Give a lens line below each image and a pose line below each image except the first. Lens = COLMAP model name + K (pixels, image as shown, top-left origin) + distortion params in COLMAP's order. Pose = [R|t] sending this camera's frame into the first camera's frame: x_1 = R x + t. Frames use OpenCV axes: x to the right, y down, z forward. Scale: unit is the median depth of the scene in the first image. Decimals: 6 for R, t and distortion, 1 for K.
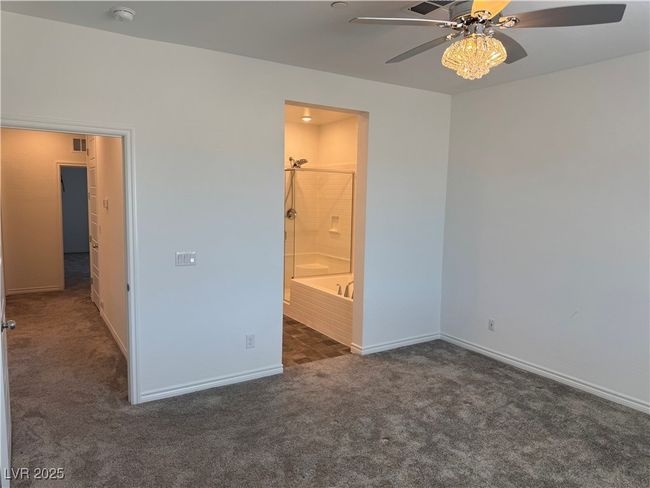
lens RADIAL K [[455.0, 0, 325.0], [0, 455.0, 244.0], [0, 0, 1]] dist [0.078634, -0.106930]
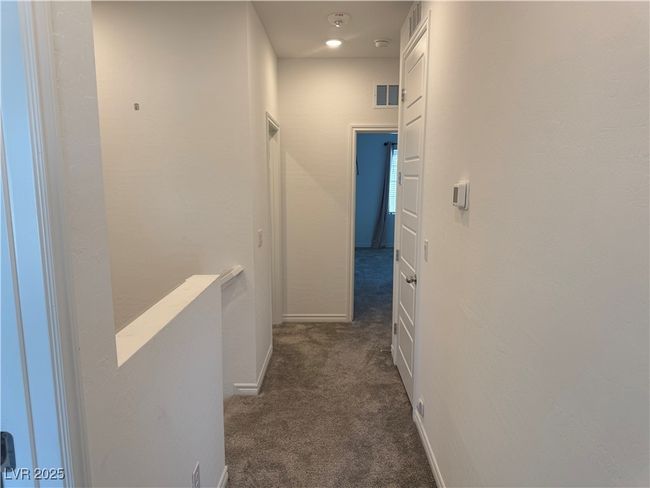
lens RADIAL K [[455.0, 0, 325.0], [0, 455.0, 244.0], [0, 0, 1]] dist [0.078634, -0.106930]
pose [[0.835342, 0.061791, -0.546247, -0.259091], [-0.042950, 0.997961, 0.047208, -0.044507], [0.548050, -0.015974, 0.836293, 0.452085]]
